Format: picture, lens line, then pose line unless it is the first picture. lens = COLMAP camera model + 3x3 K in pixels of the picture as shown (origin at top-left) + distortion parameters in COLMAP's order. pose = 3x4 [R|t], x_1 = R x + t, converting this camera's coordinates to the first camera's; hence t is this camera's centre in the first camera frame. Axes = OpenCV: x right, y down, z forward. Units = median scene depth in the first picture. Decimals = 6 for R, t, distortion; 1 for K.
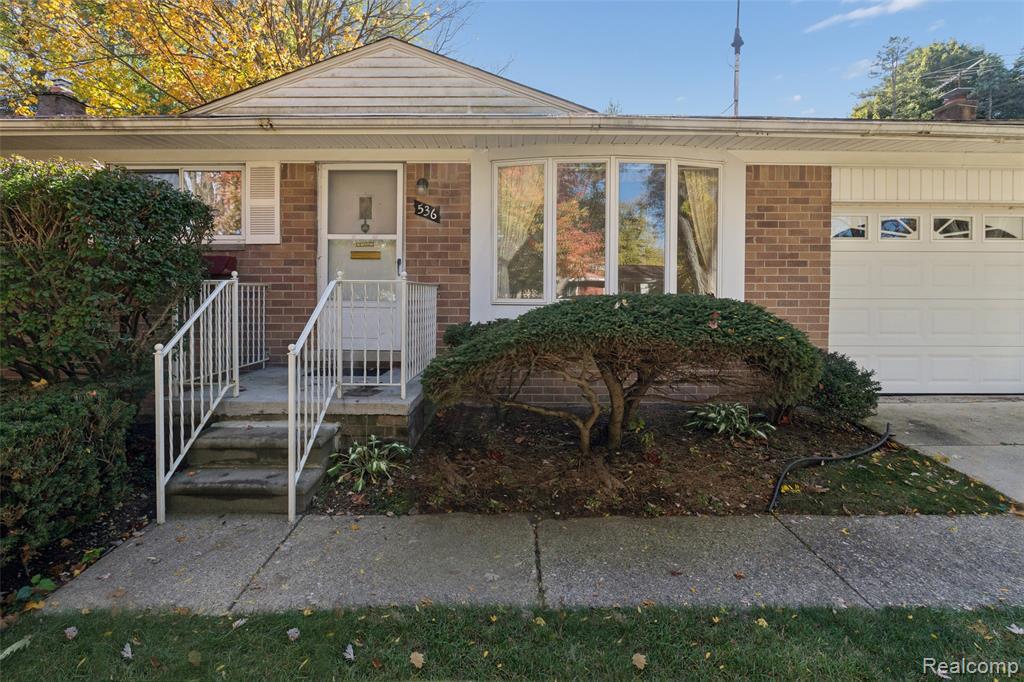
lens RADIAL K [[502.4, 0, 519.9], [0, 502.4, 308.0], [0, 0, 1]] dist [-0.000758, -0.000313]
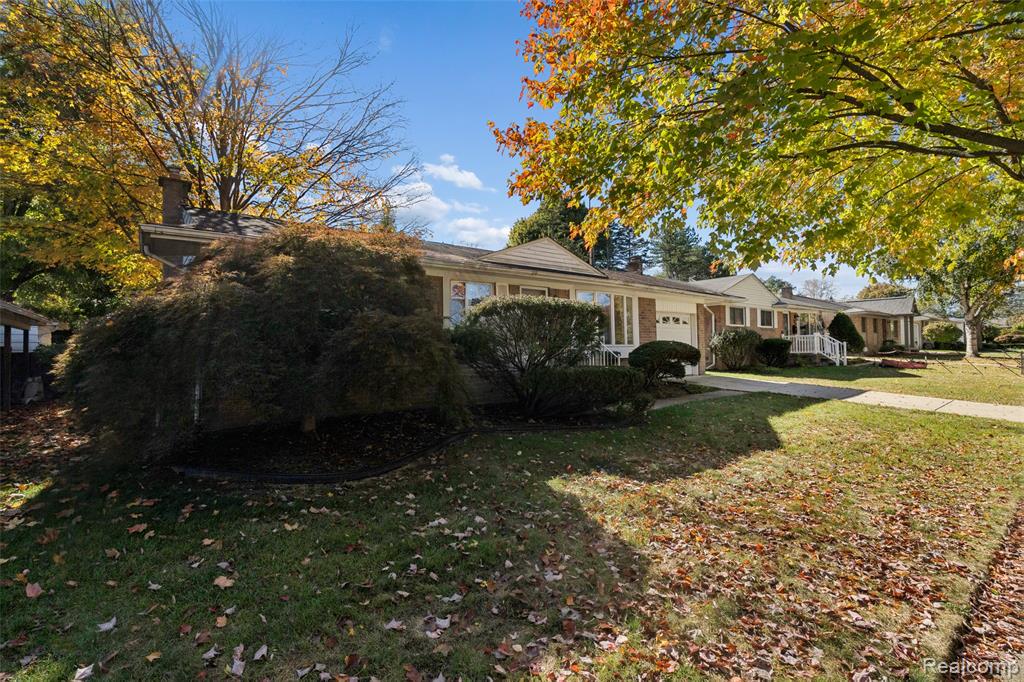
lens RADIAL K [[483.4, 0, 512.0], [0, 483.4, 341.0], [0, 0, 1]] dist [-0.004874, -0.000420]
pose [[0.783239, 0.002240, 0.621717, -1.780232], [0.035233, 0.998227, -0.047983, 0.068808], [-0.620722, 0.059487, 0.781771, -0.666807]]
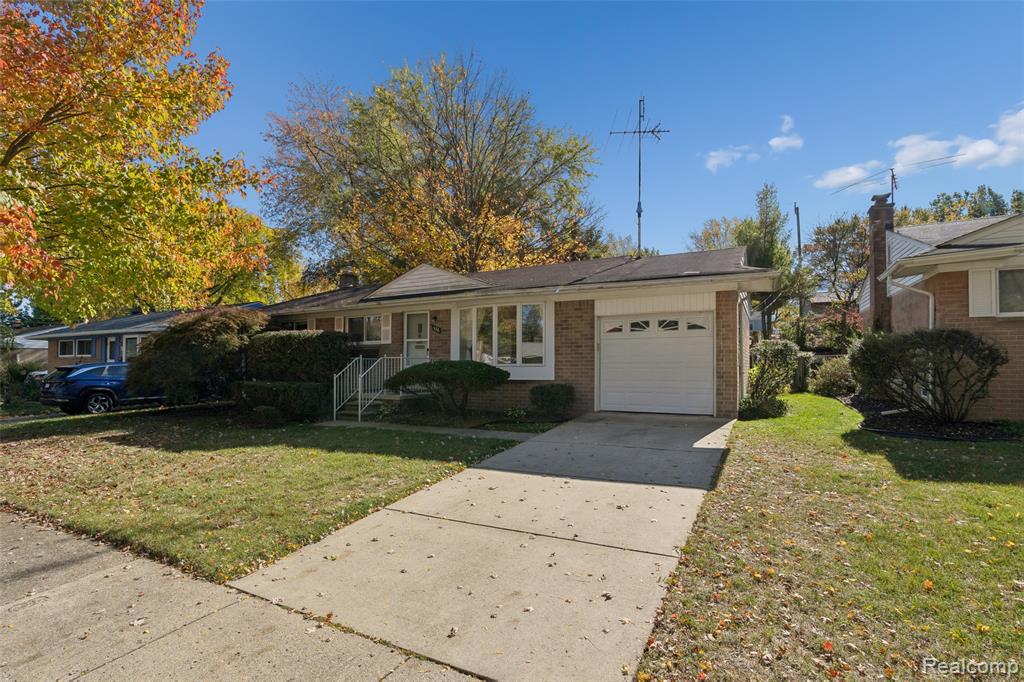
lens RADIAL K [[497.6, 0, 511.6], [0, 497.6, 370.9], [0, 0, 1]] dist [-0.001322, 0.000082]
pose [[0.877823, -0.000765, -0.478984, 1.304600], [-0.012938, 0.999596, -0.025308, 0.071343], [0.478810, 0.028413, 0.877459, -0.963407]]
